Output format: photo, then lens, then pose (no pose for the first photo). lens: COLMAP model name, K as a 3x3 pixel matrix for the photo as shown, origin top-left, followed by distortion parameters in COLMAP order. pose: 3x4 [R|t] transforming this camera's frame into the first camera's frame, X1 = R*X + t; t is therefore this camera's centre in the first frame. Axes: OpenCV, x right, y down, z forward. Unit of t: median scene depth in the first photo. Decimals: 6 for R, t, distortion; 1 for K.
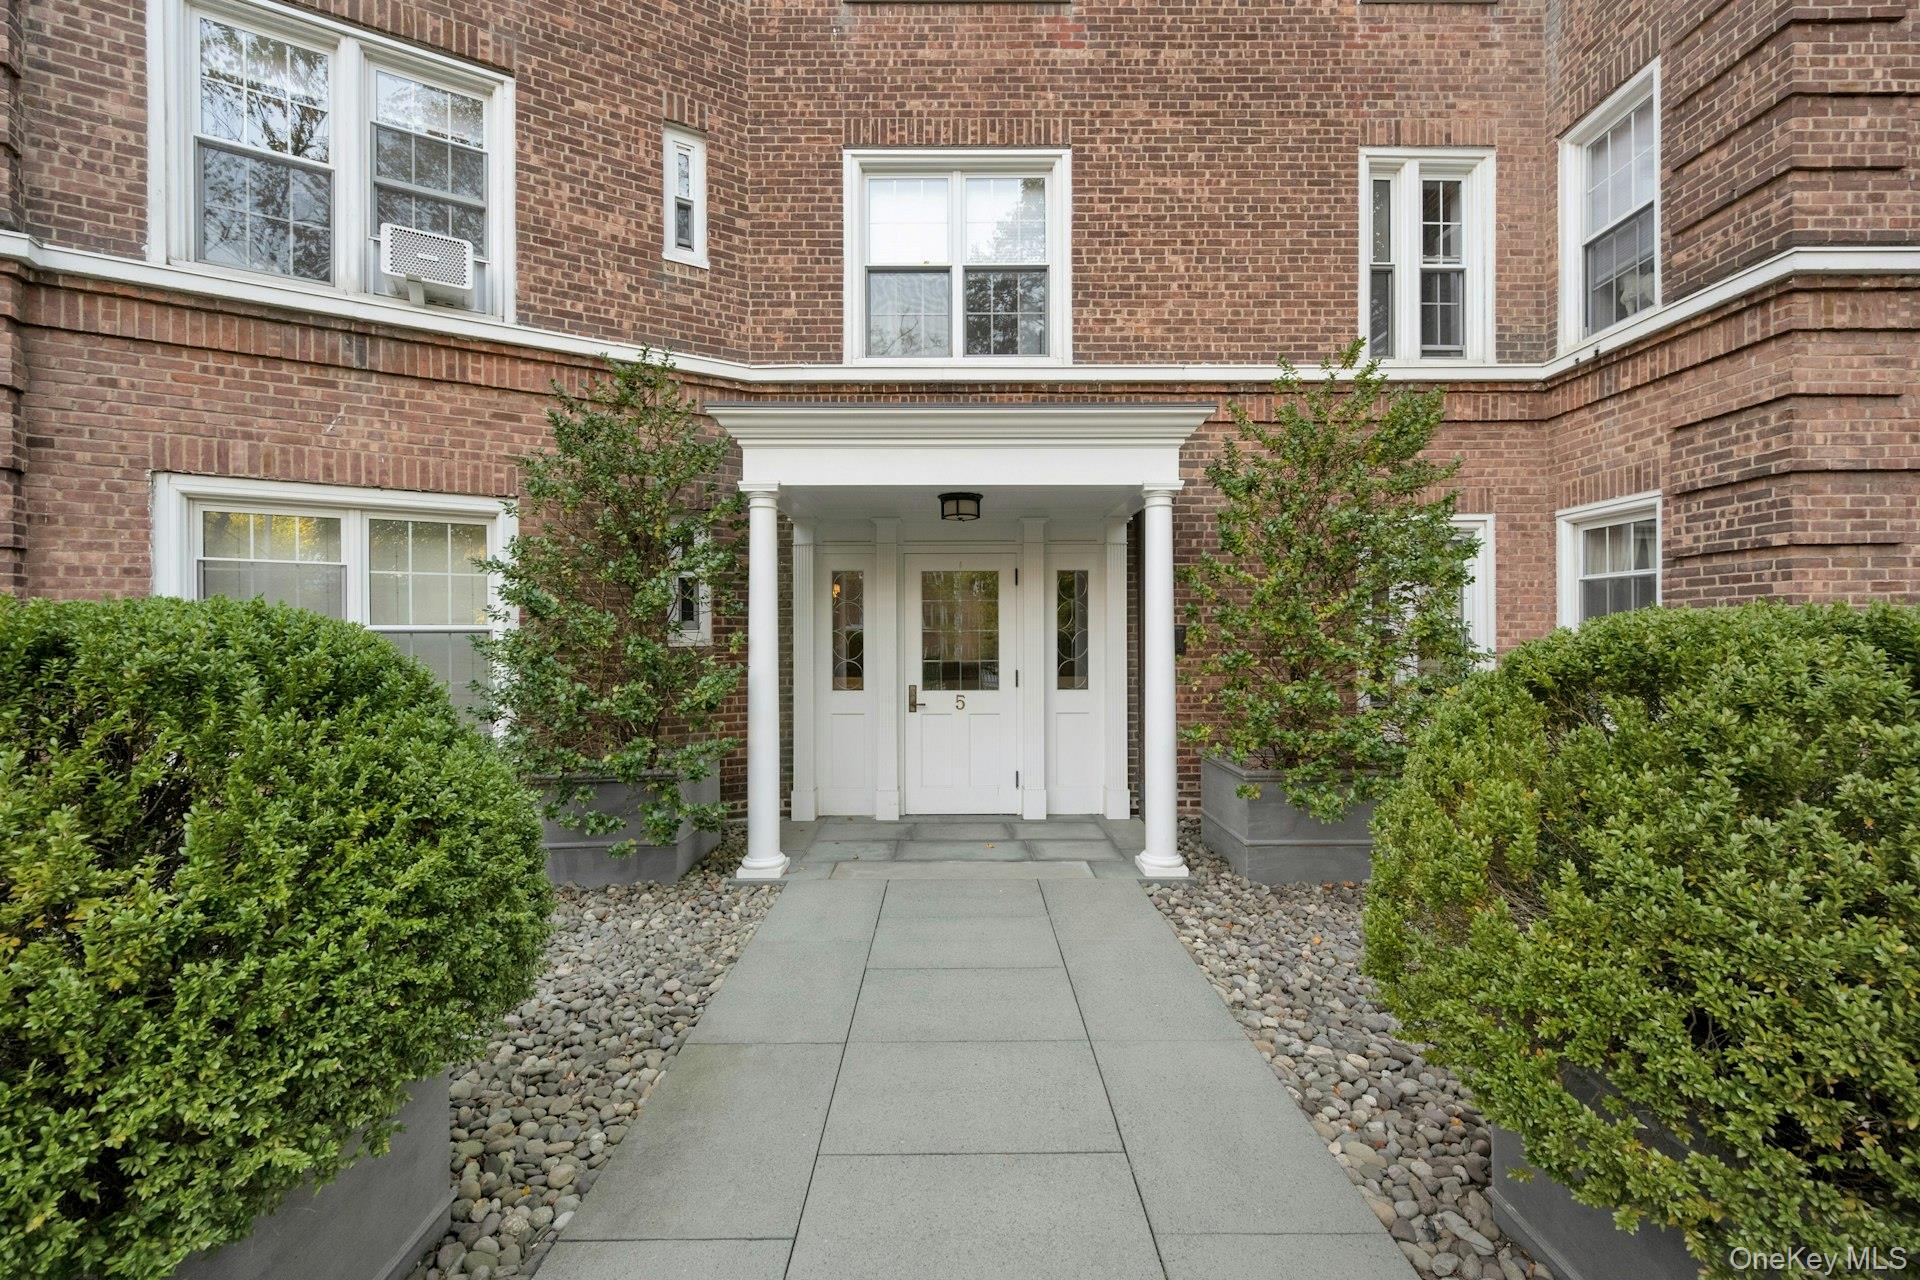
lens RADIAL K [[773.1, 0, 961.0], [0, 773.1, 629.1], [0, 0, 1]] dist [-0.001149, -0.000179]
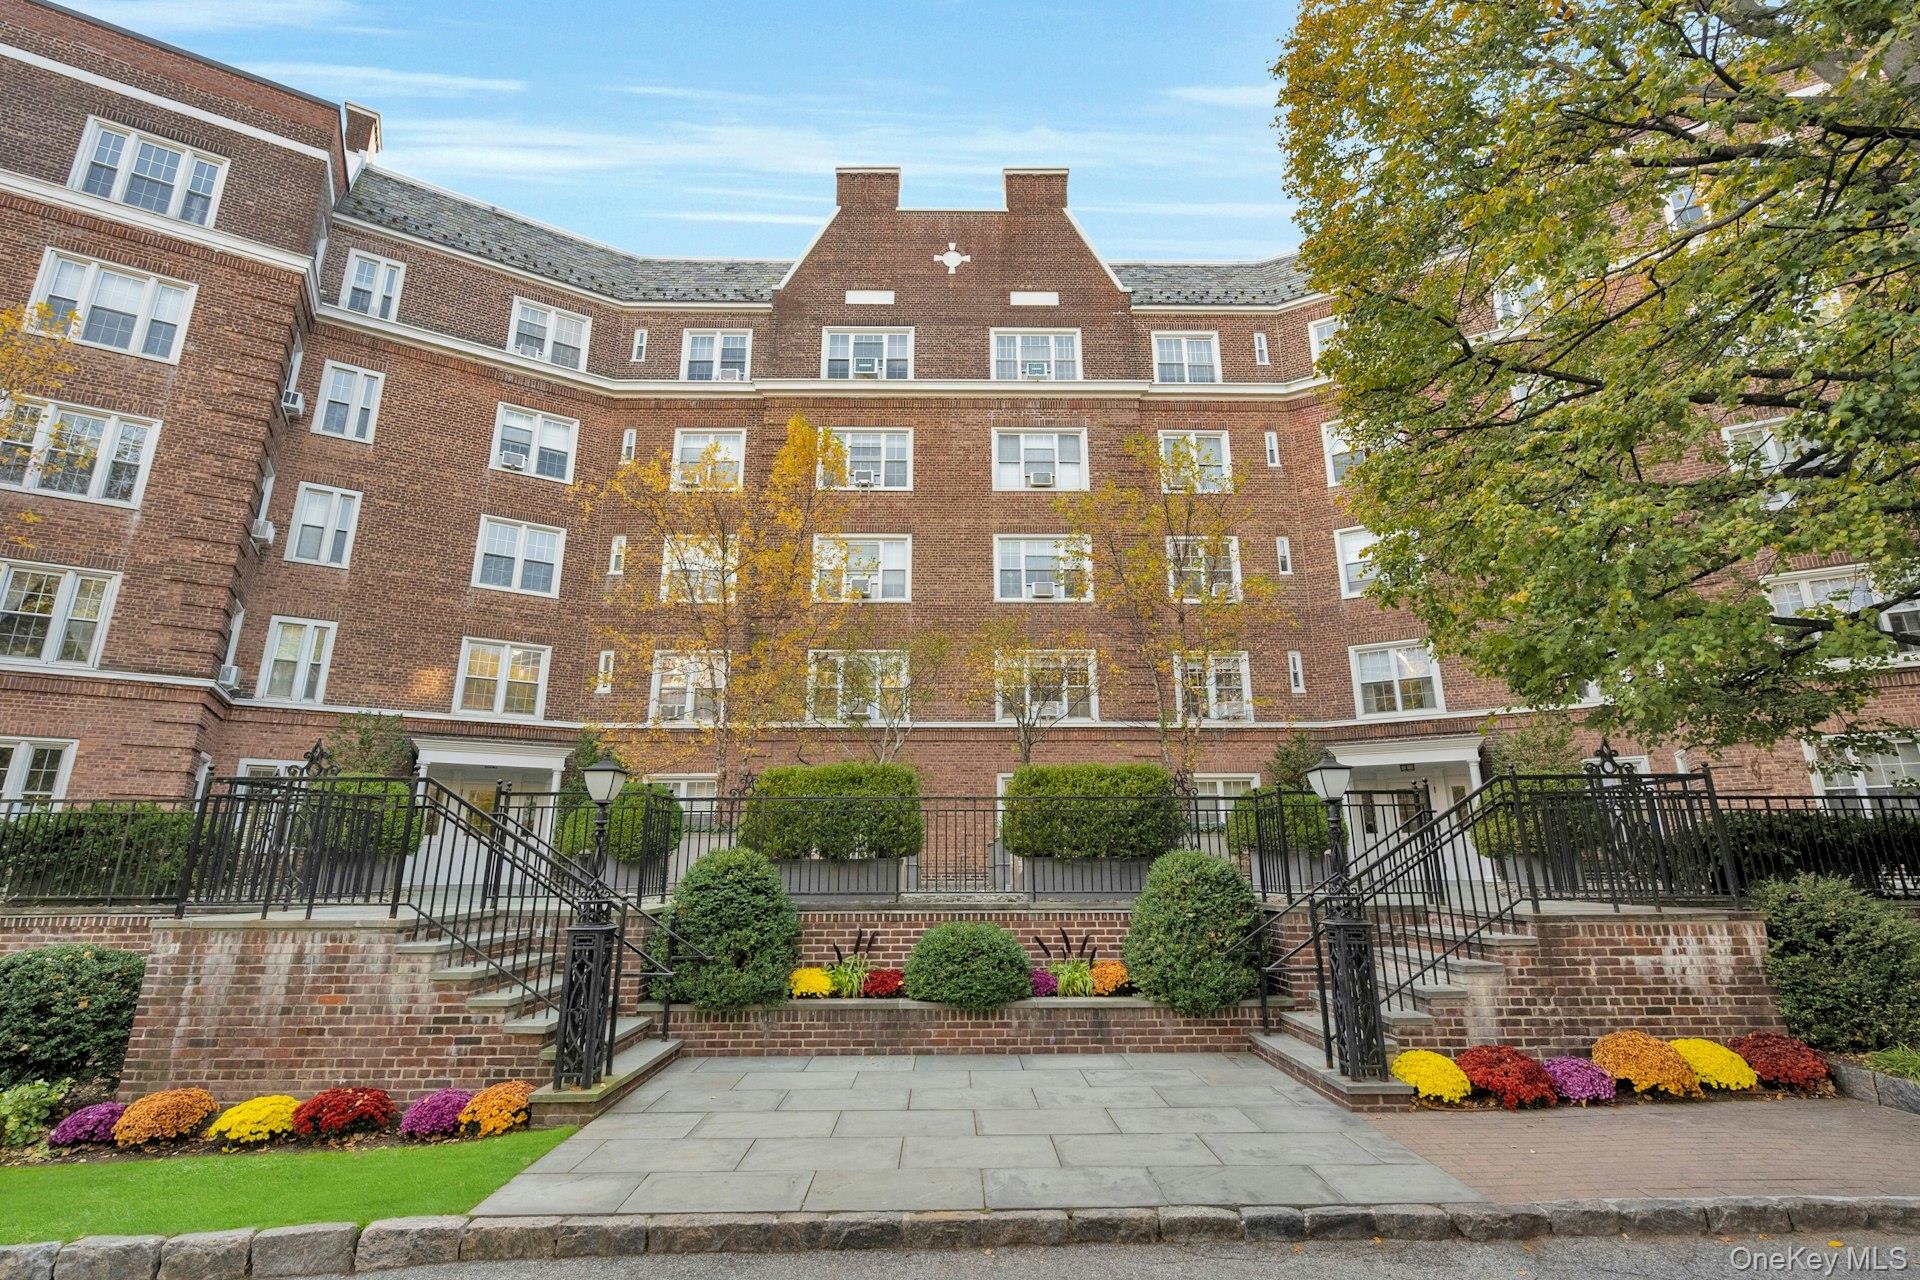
lens RADIAL K [[899.9, 0, 960.0], [0, 899.9, 640.0], [0, 0, 1]] dist [-0.001959, -0.000159]
pose [[0.886432, -0.122230, -0.446429, 0.071754], [0.006763, 0.967819, -0.251556, 0.212515], [0.462810, 0.219968, 0.858732, -2.698424]]
